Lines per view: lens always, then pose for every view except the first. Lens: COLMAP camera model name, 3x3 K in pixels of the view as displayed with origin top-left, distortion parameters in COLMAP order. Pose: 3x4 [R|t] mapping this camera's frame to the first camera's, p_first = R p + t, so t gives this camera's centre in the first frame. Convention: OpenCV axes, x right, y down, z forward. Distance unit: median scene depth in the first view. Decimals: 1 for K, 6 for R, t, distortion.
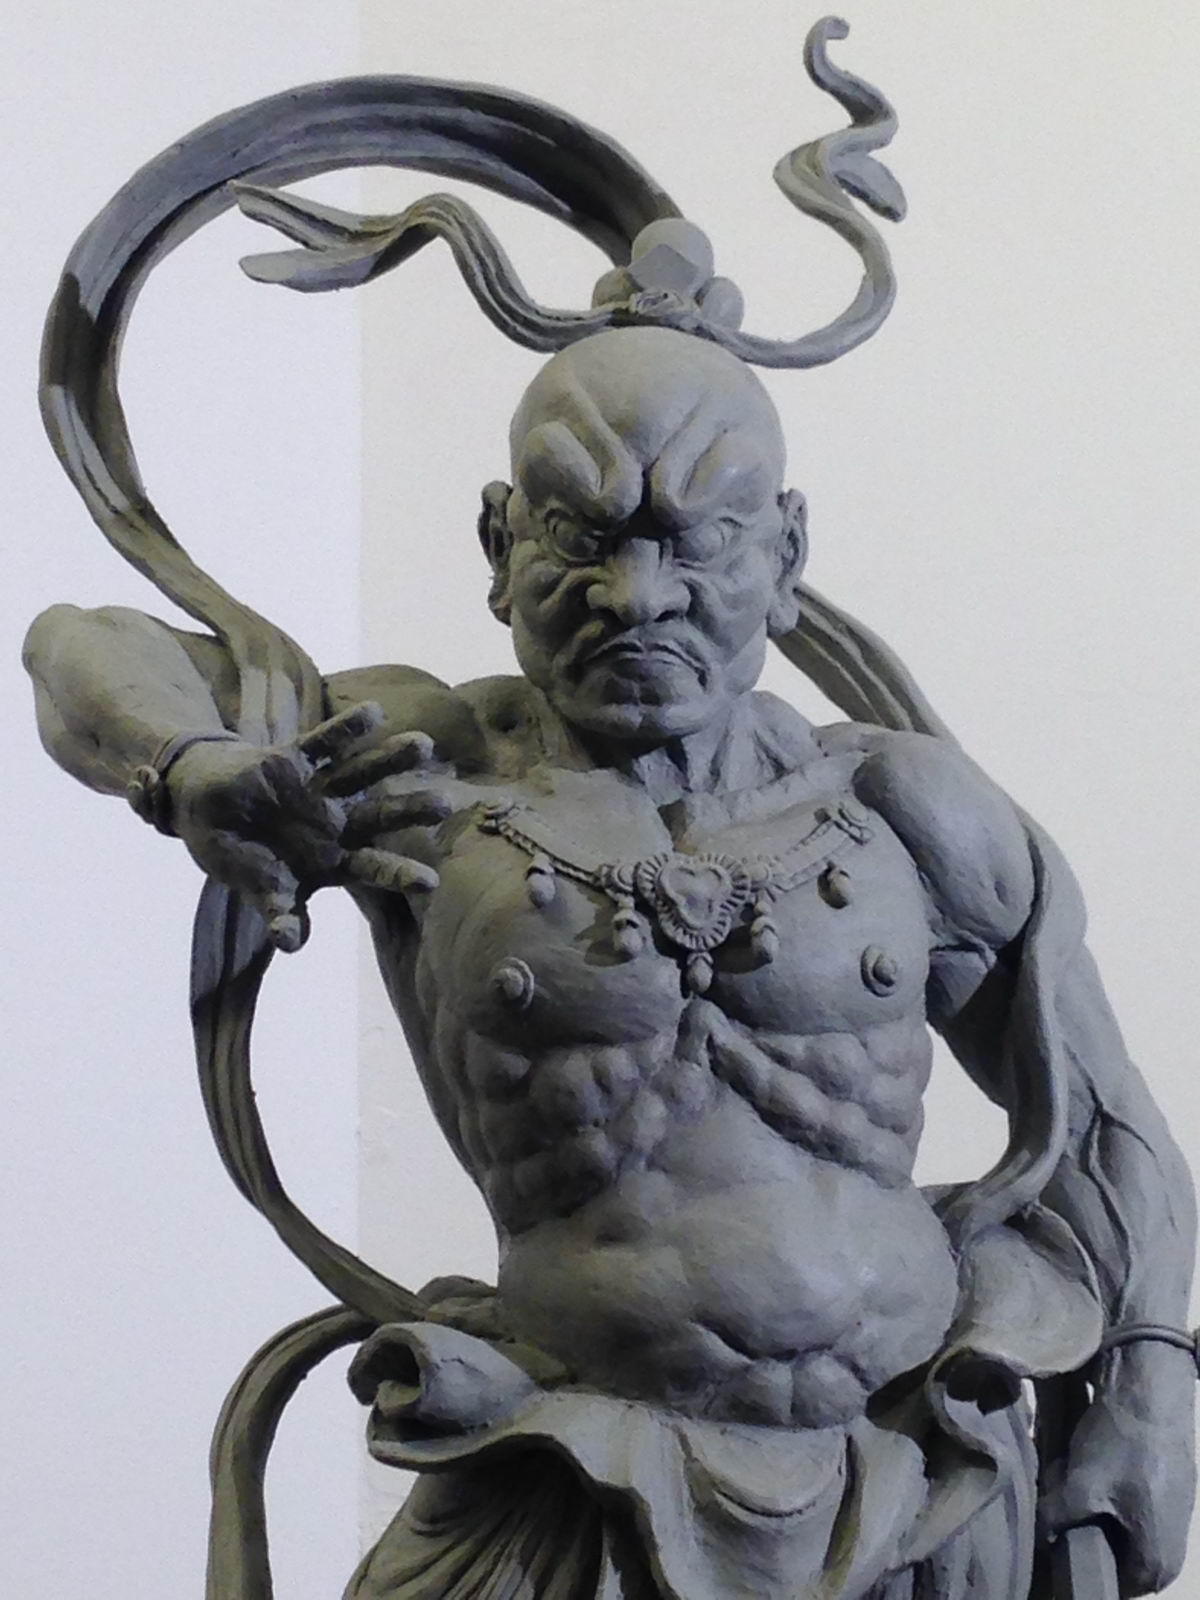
lens RADIAL K [[4589.7, 0, 626.9], [0, 4589.7, 743.6], [0, 0, 1]] dist [-0.078634, 0.000000]
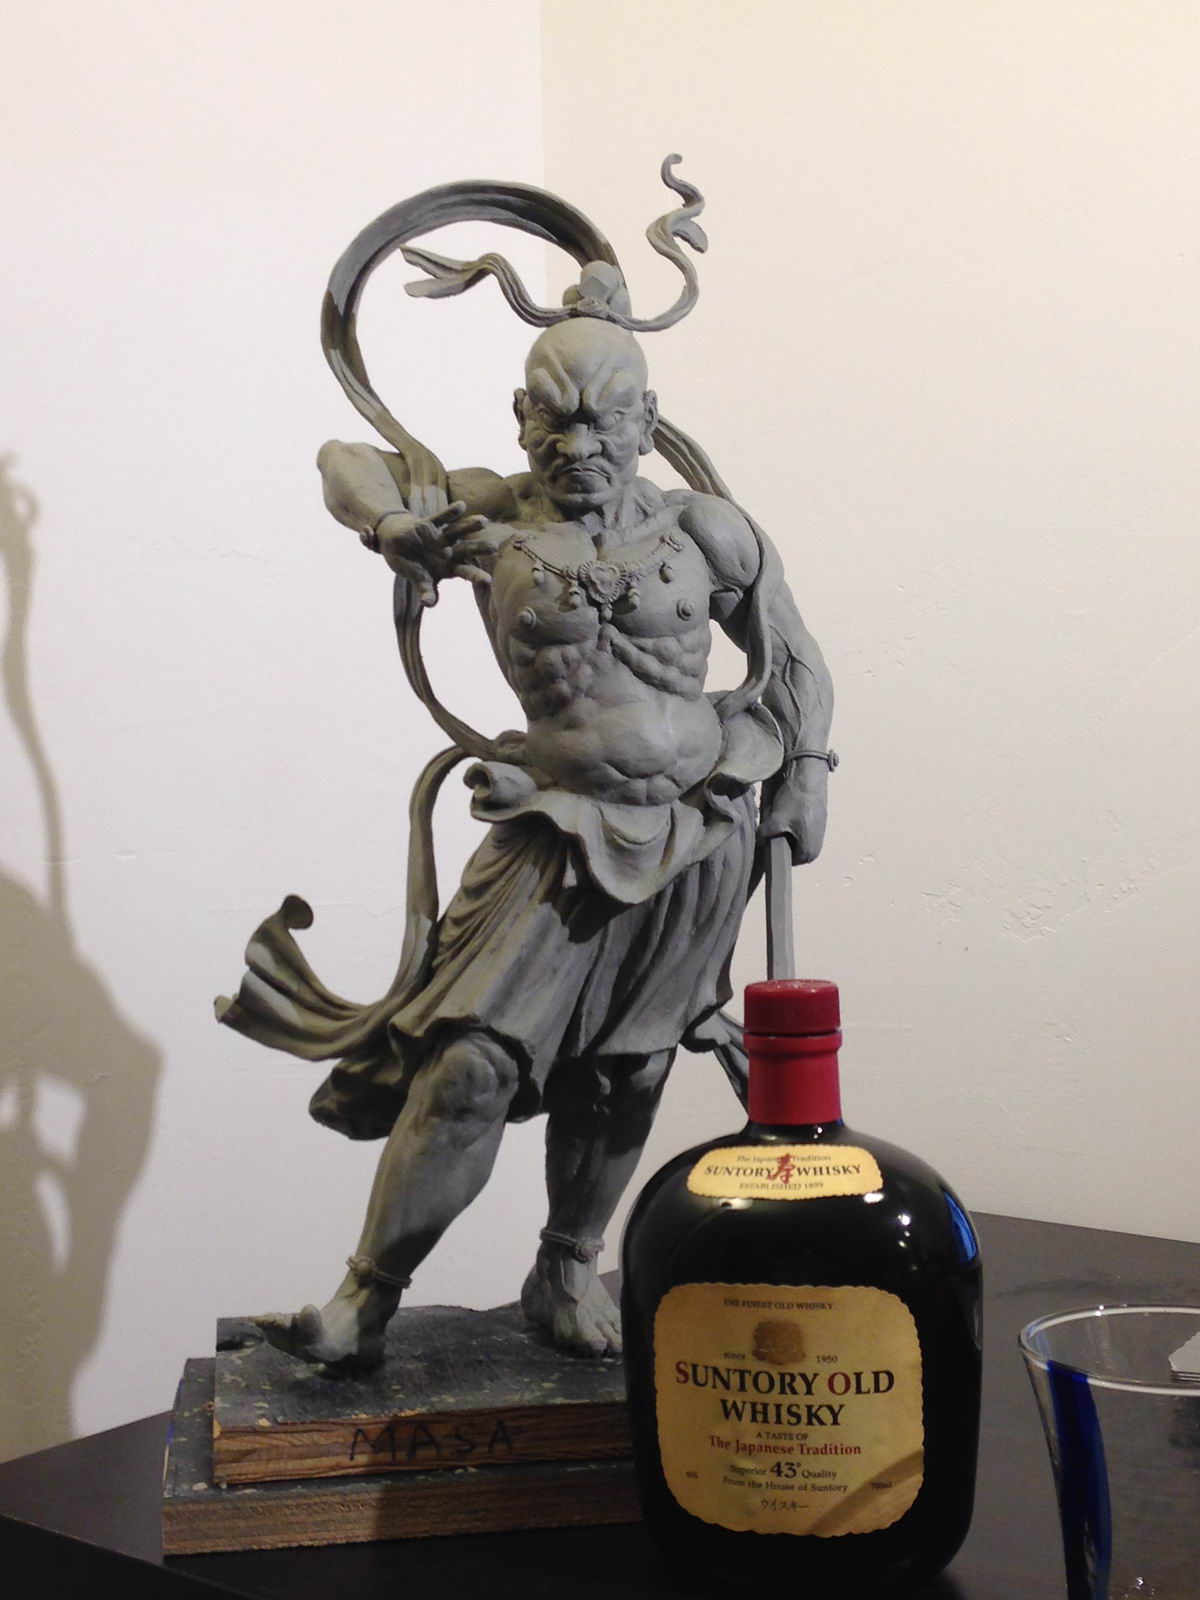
lens RADIAL K [[2405.1, 0, 655.7], [0, 2405.1, 757.0], [0, 0, 1]] dist [0.029101, 0.000000]
pose [[0.999558, -0.009979, -0.028019, 0.072602], [0.015630, 0.977711, 0.209370, -0.131137], [0.025305, -0.209716, 0.977435, -0.207239]]
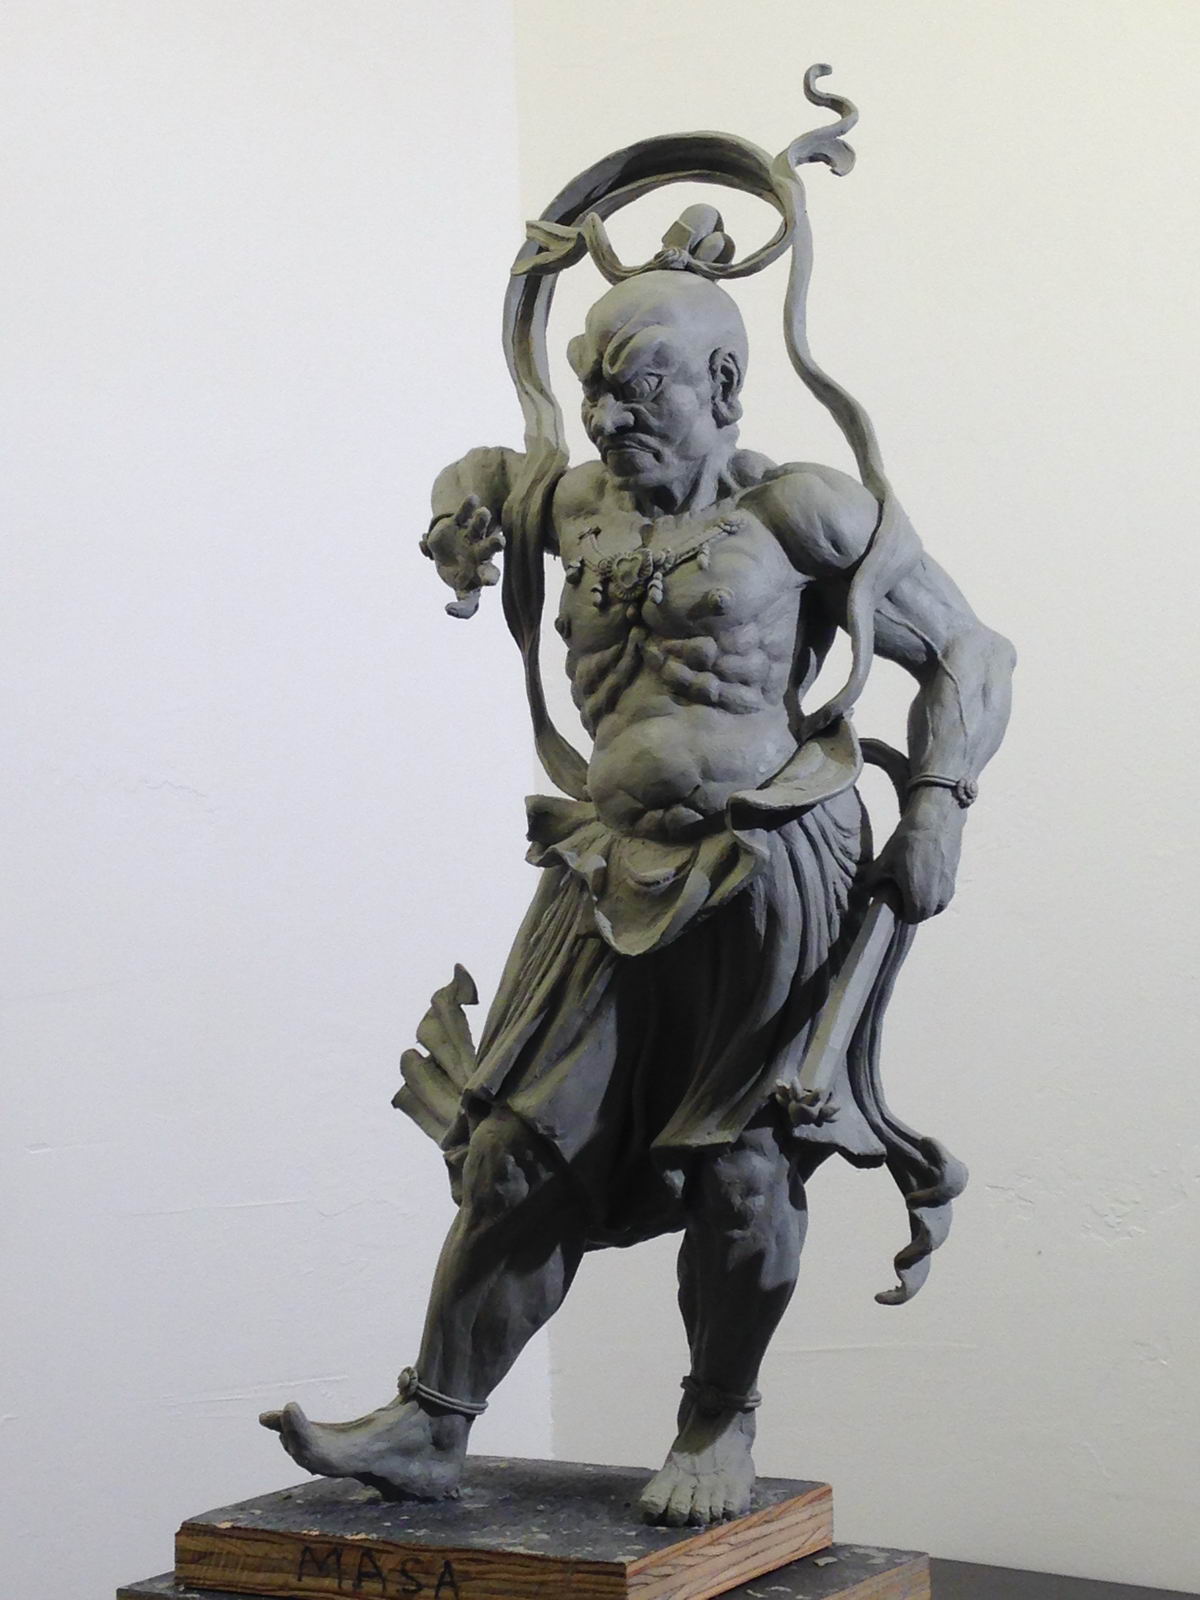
lens RADIAL K [[3040.6, 0, 578.0], [0, 3040.6, 737.9], [0, 0, 1]] dist [0.037335, 0.000000]
pose [[0.764905, -0.054745, -0.641812, 0.808412], [0.126915, 0.989659, 0.066842, 0.013132], [0.631516, -0.132583, 0.763943, -0.014828]]
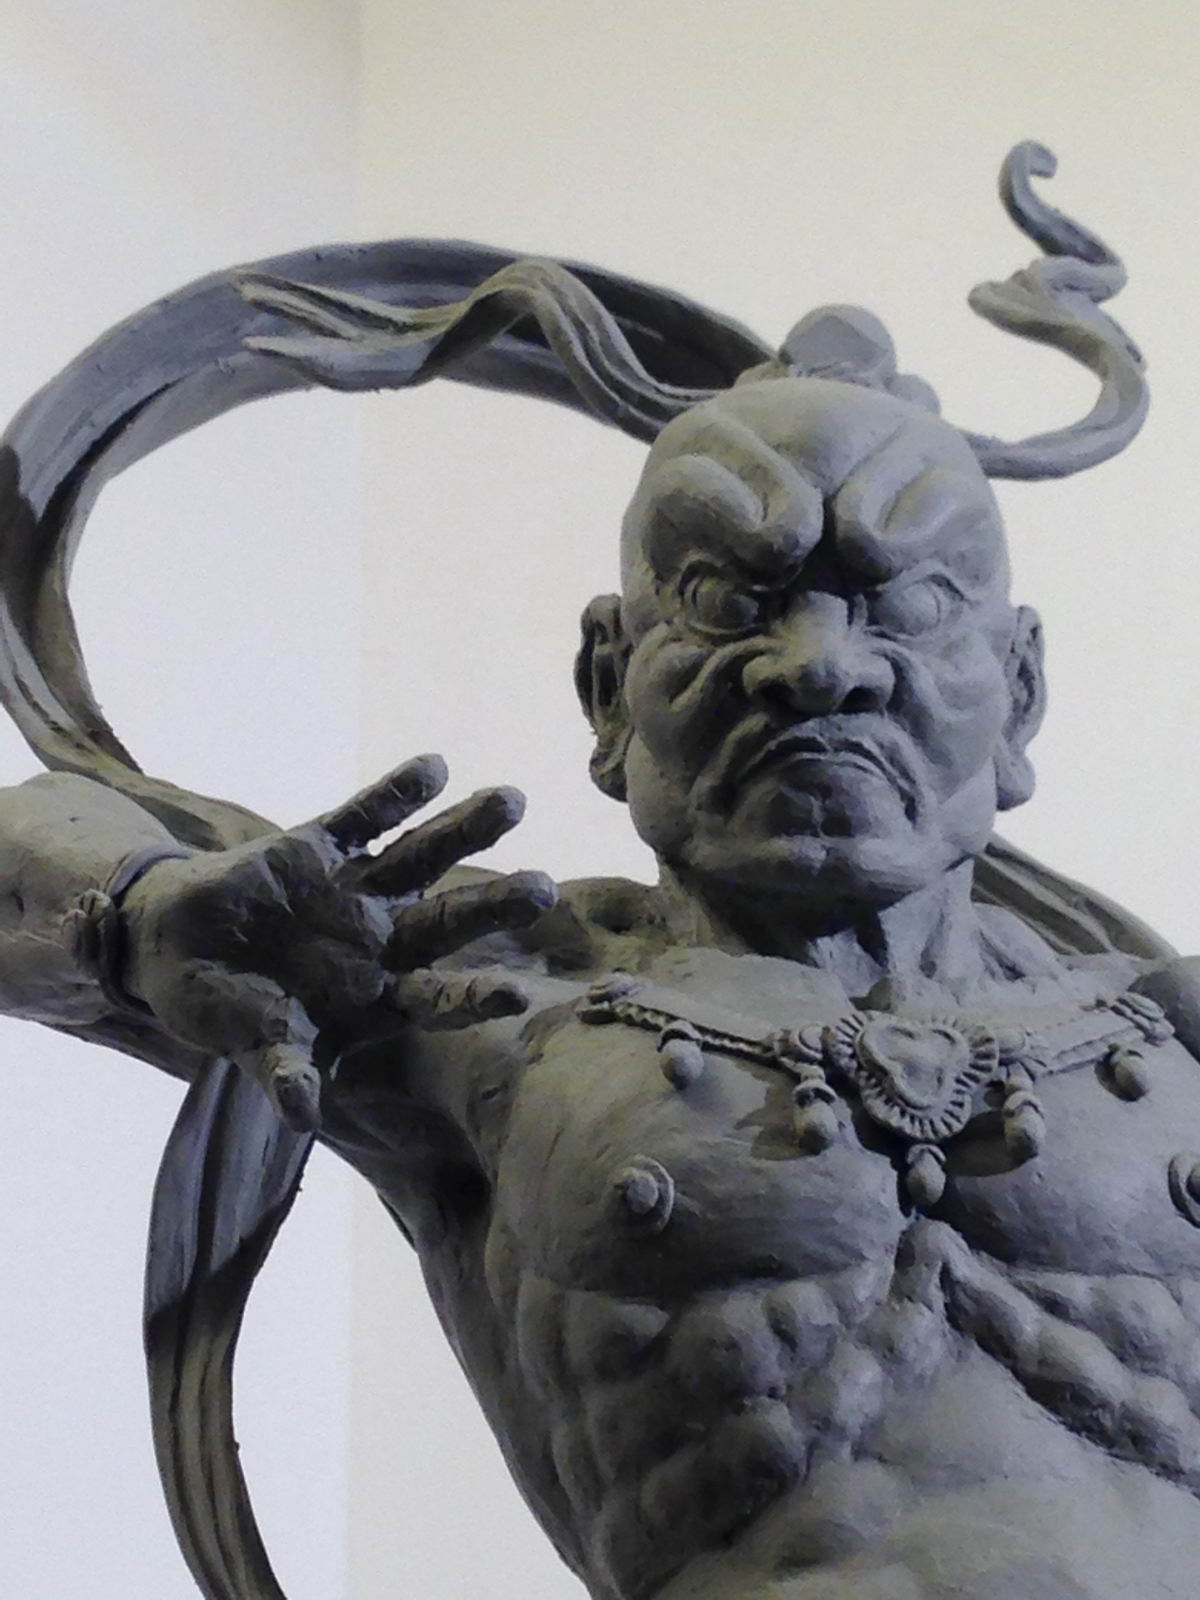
lens RADIAL K [[4647.1, 0, 613.2], [0, 4647.1, 793.8], [0, 0, 1]] dist [-0.019076, 0.000000]
pose [[0.999979, 0.001062, 0.006358, -0.032362], [0.000981, 0.949774, -0.312936, 0.200740], [-0.006371, 0.312936, 0.949753, 0.343828]]
